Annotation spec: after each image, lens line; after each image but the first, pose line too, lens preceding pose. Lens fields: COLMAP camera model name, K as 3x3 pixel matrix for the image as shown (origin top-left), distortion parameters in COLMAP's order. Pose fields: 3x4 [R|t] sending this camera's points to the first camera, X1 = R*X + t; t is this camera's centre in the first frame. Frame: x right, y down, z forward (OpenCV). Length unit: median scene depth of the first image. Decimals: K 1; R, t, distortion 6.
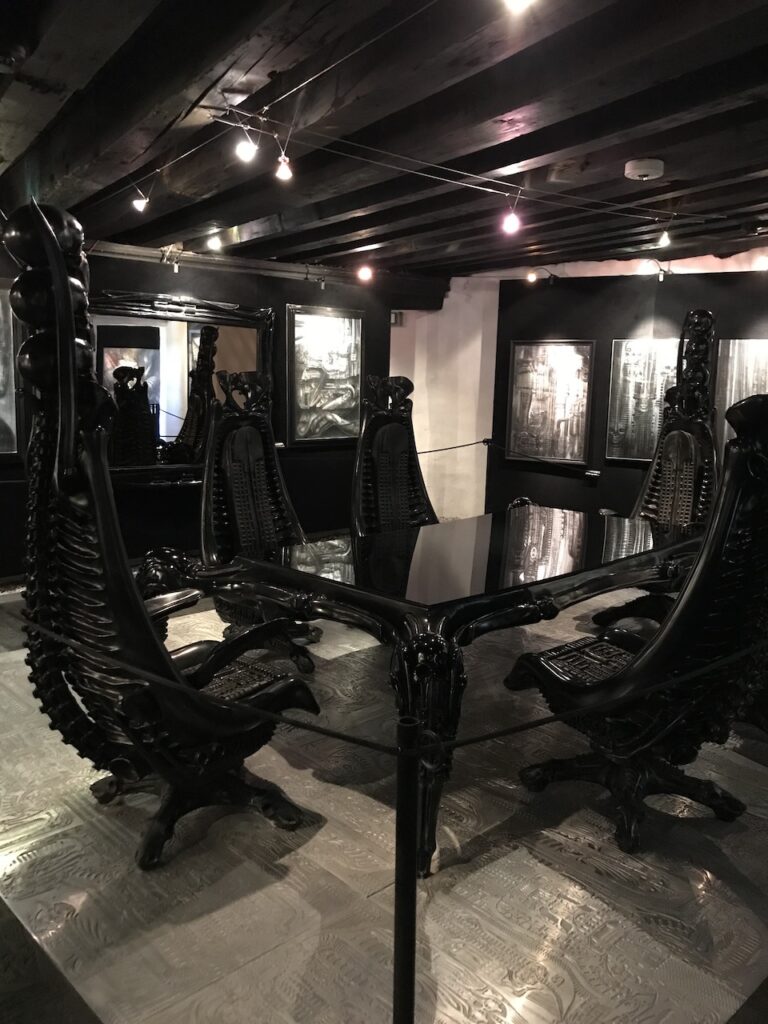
lens RADIAL K [[834.2, 0, 384.6], [0, 834.2, 515.7], [0, 0, 1]] dist [-0.002764, -0.004602]
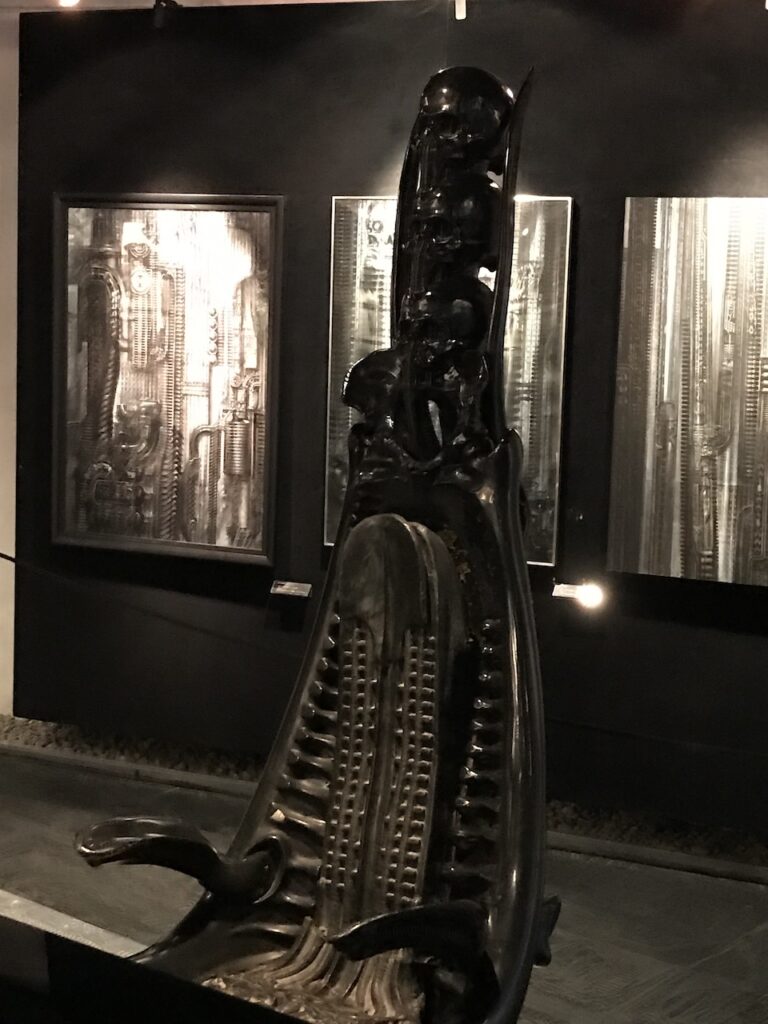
lens RADIAL K [[1709.8, 0, 383.8], [0, 1709.8, 510.3], [0, 0, 1]] dist [0.203782, 0.000000]
pose [[0.988246, -0.006373, 0.152740, 0.179596], [0.012391, 0.999183, -0.038479, -0.055107], [-0.152370, 0.039920, 0.987517, 0.305046]]
